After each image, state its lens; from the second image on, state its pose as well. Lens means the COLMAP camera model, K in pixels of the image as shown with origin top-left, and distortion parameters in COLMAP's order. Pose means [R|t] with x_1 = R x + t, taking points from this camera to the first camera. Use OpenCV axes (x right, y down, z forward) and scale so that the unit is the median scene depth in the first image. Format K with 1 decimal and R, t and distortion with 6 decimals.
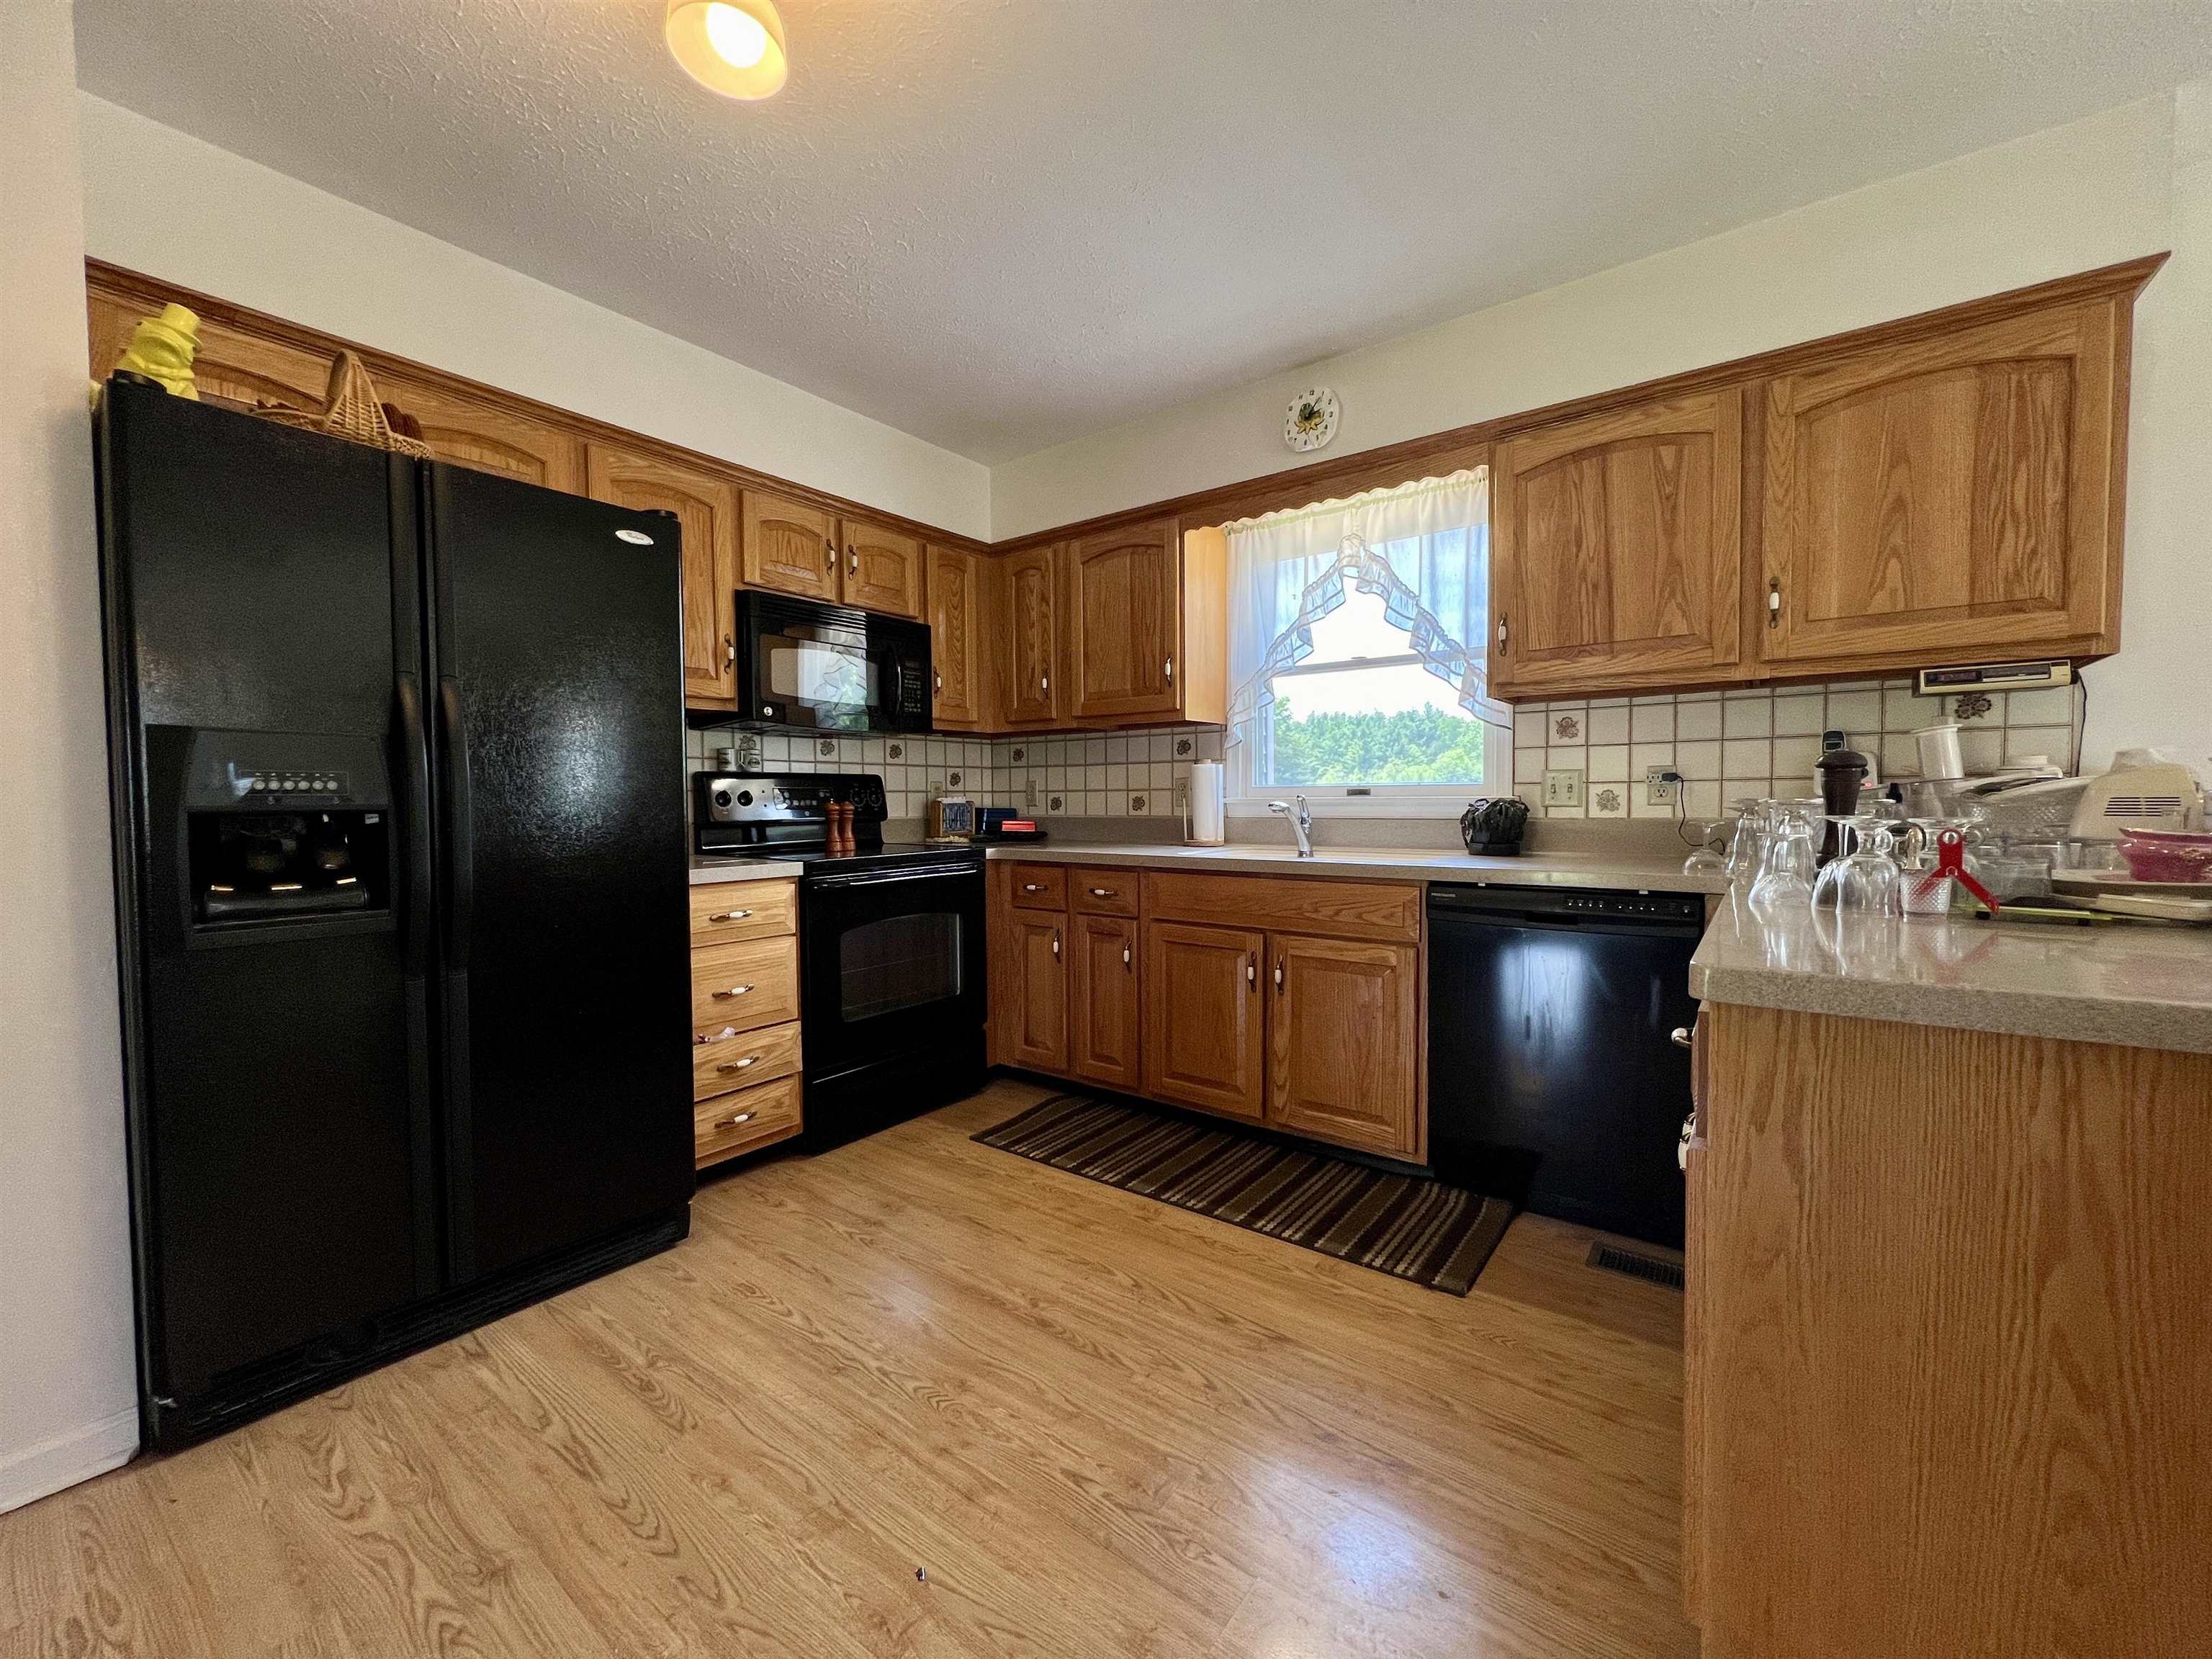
lens RADIAL K [[888.5, 0, 1108.7], [0, 888.5, 828.2], [0, 0, 1]] dist [-0.001706, 0.000132]
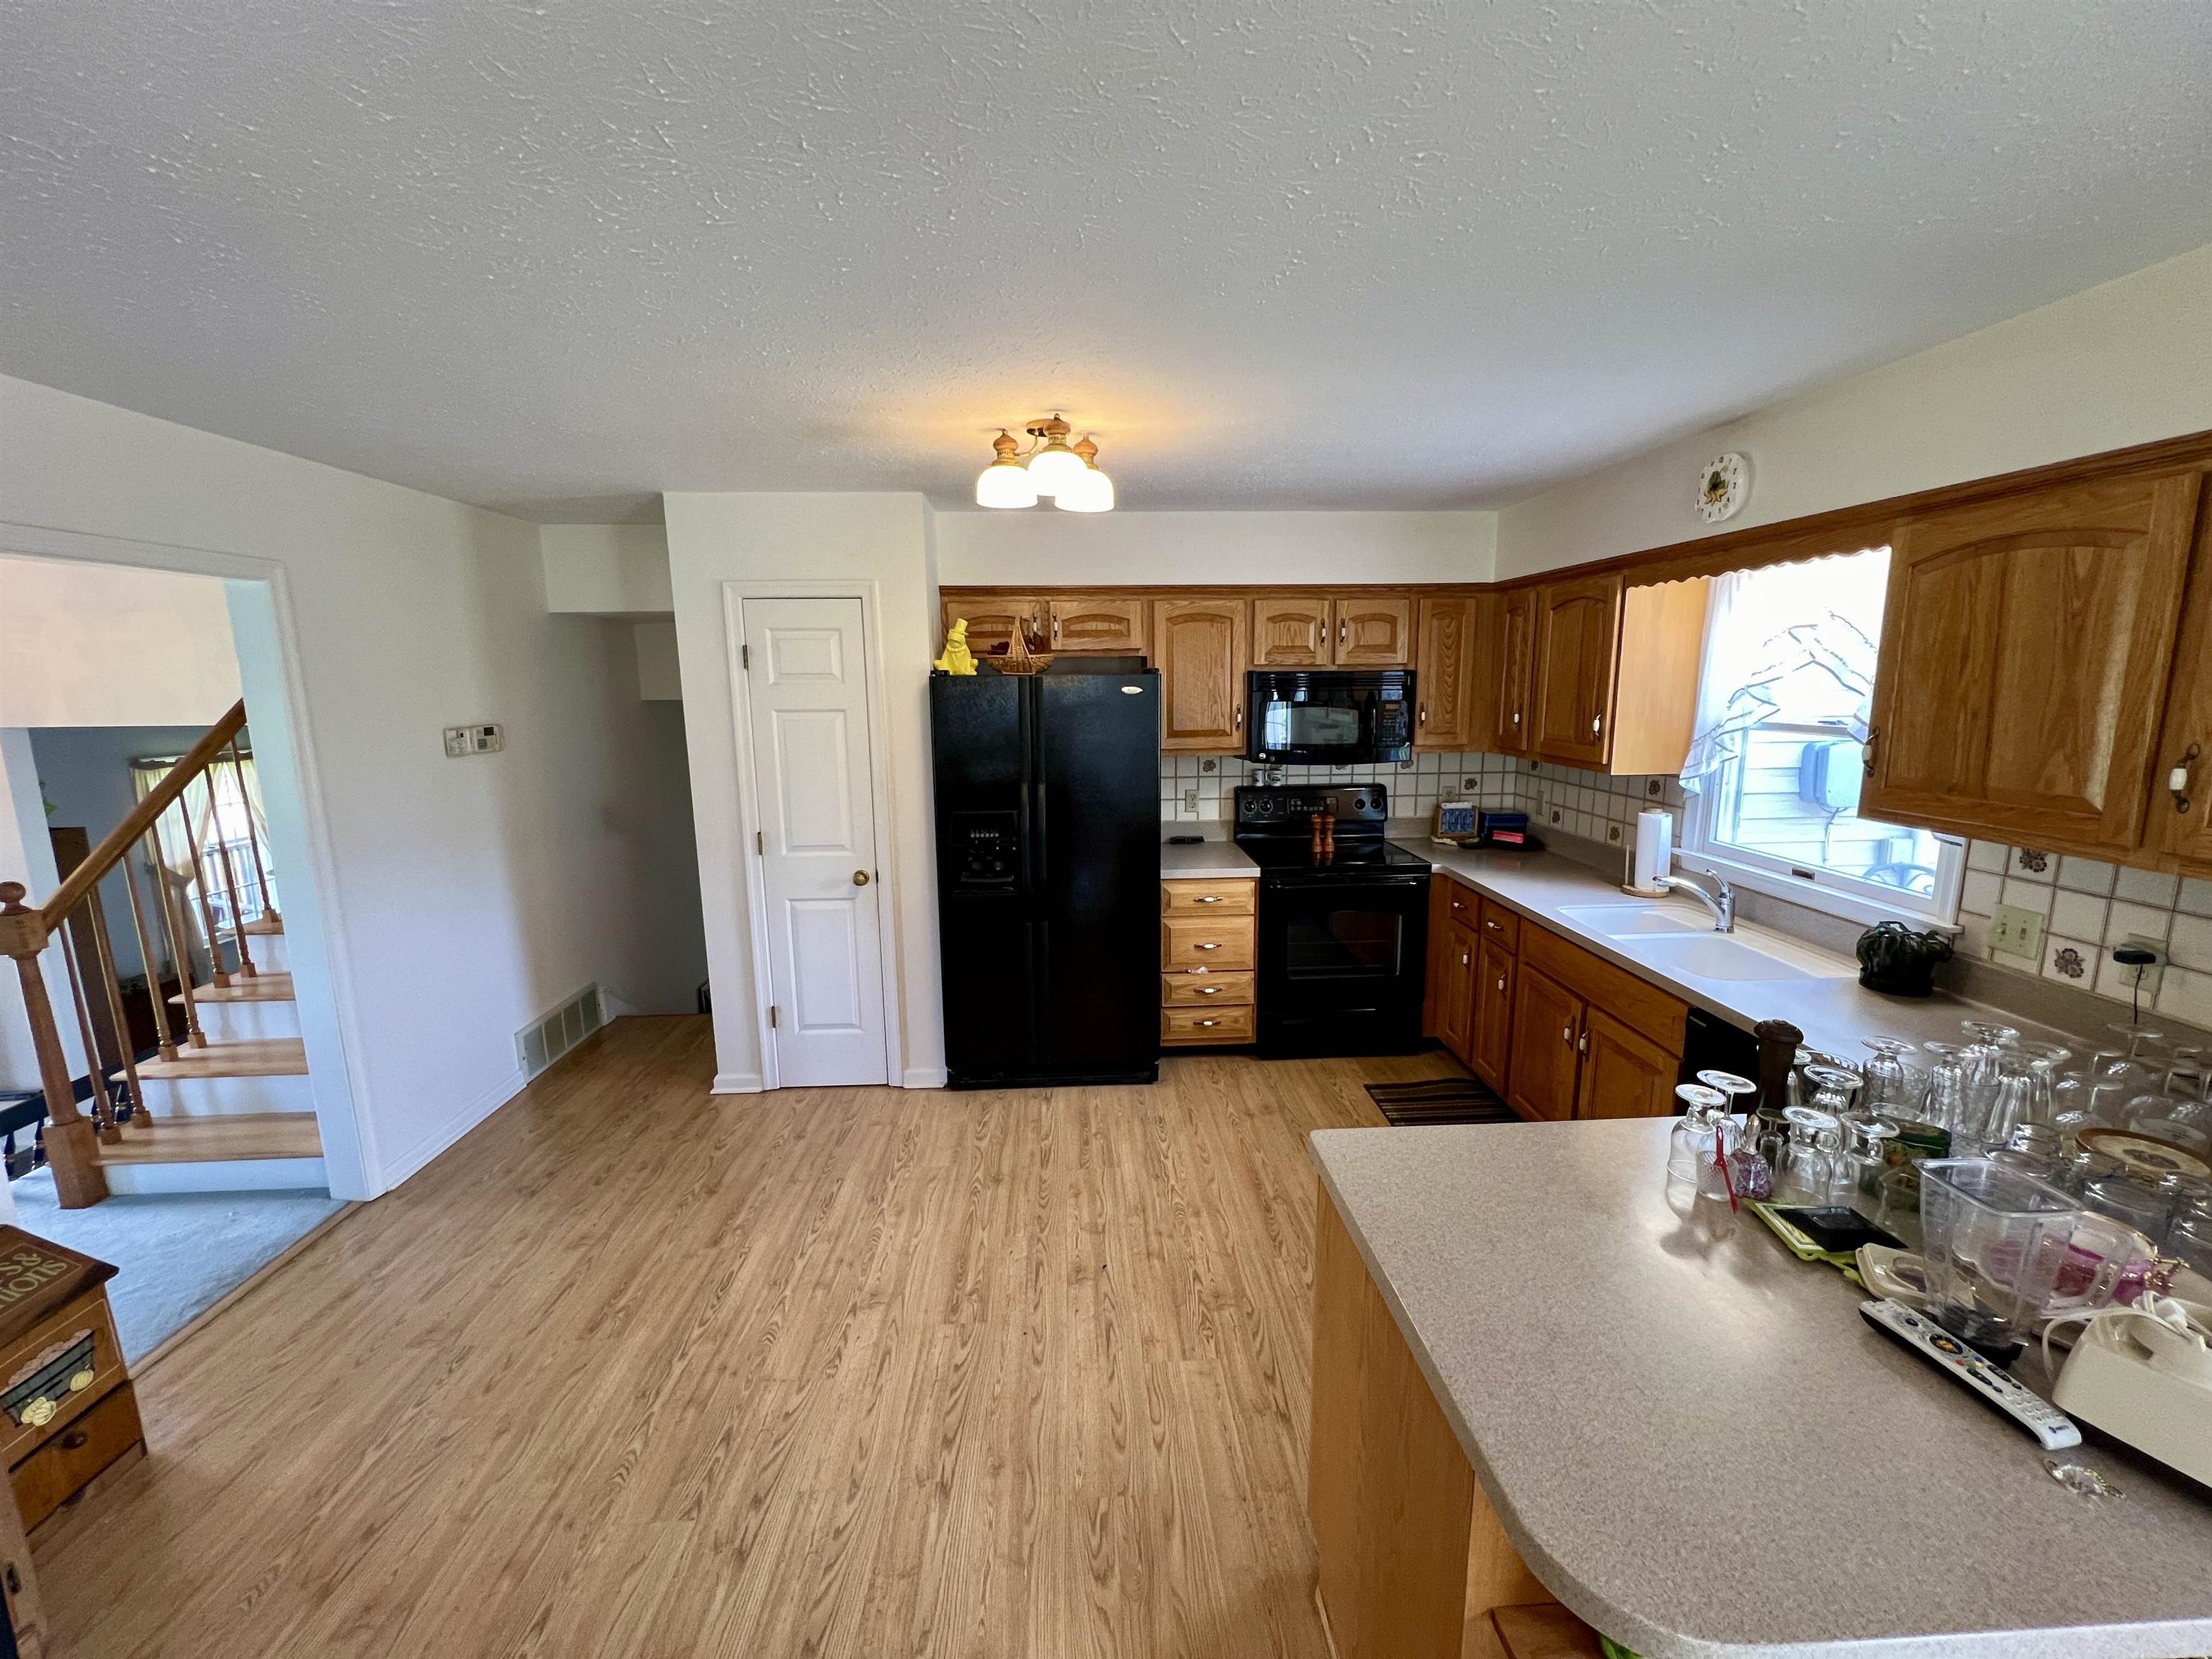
lens RADIAL K [[888.5, 0, 1108.7], [0, 888.5, 828.2], [0, 0, 1]] dist [-0.001706, 0.000132]
pose [[0.642364, 0.132344, -0.754886, 0.608614], [-0.020907, 0.987637, 0.155358, -0.255834], [0.766114, -0.084014, 0.637190, -0.126746]]
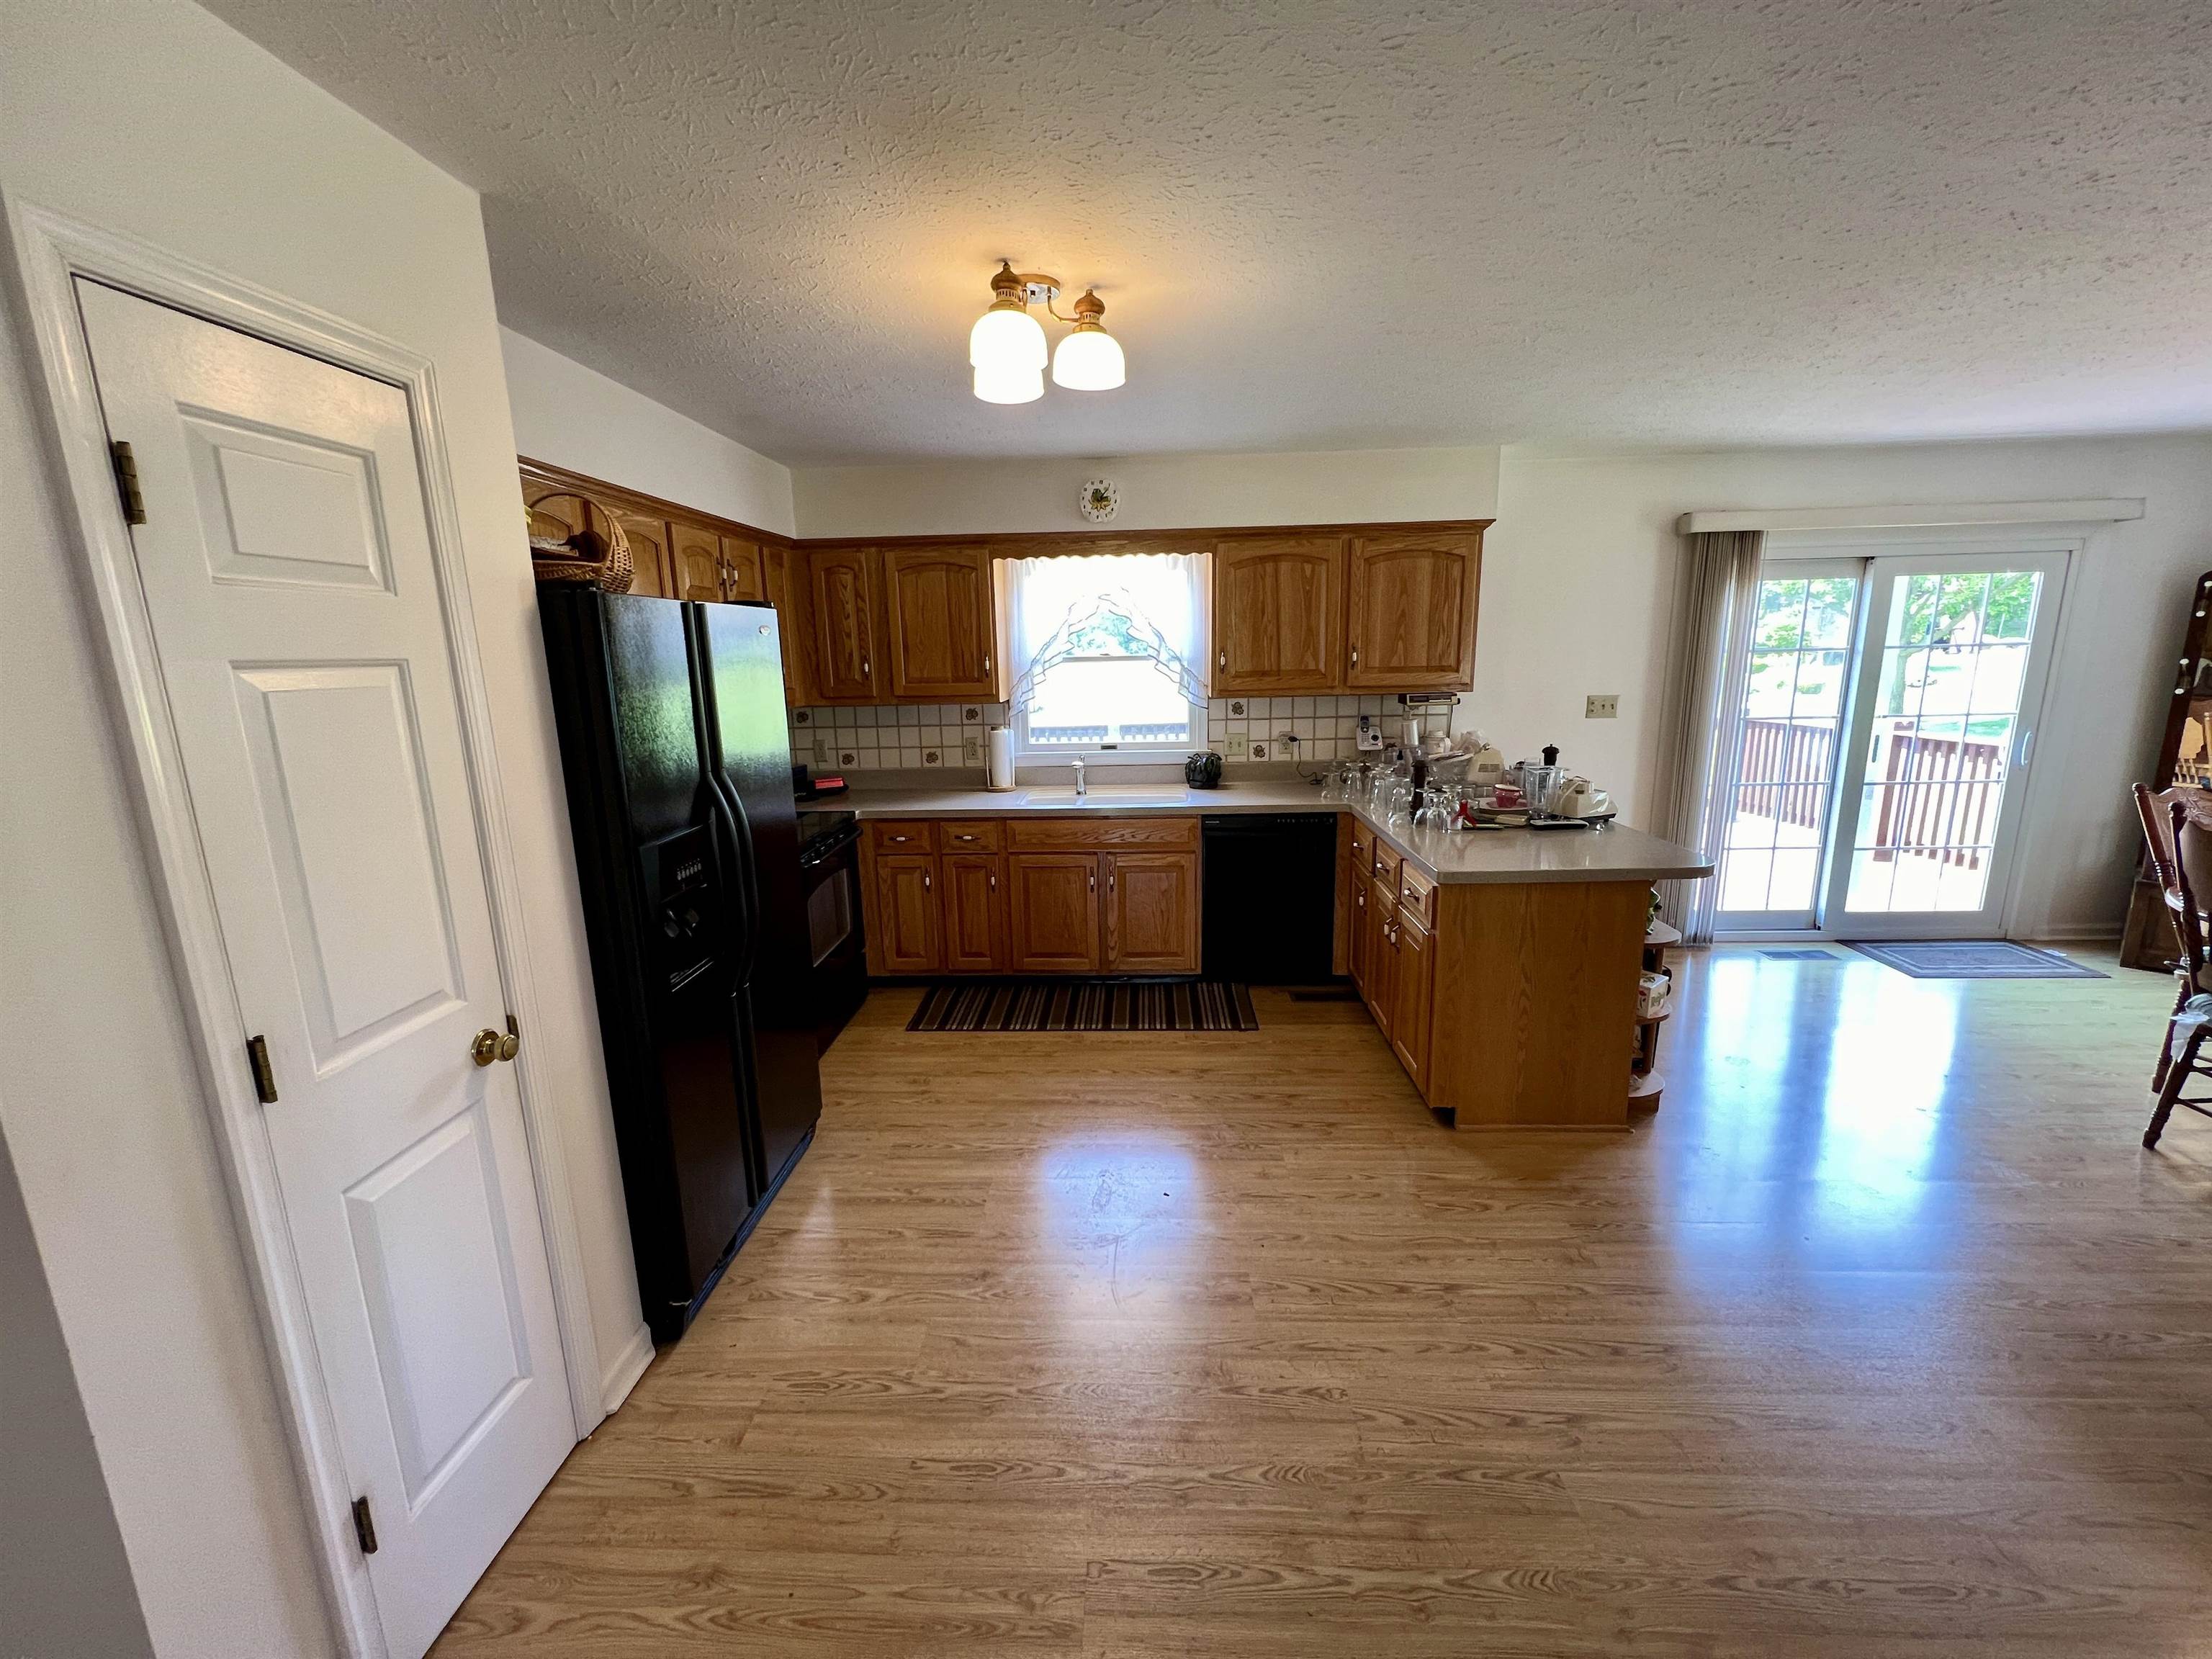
lens RADIAL K [[888.5, 0, 1108.7], [0, 888.5, 828.2], [0, 0, 1]] dist [-0.001706, 0.000132]
pose [[0.821932, -0.123507, 0.556034, -0.679019], [0.033924, 0.985090, 0.168662, -0.190793], [-0.568575, -0.119765, 0.813867, -0.269319]]
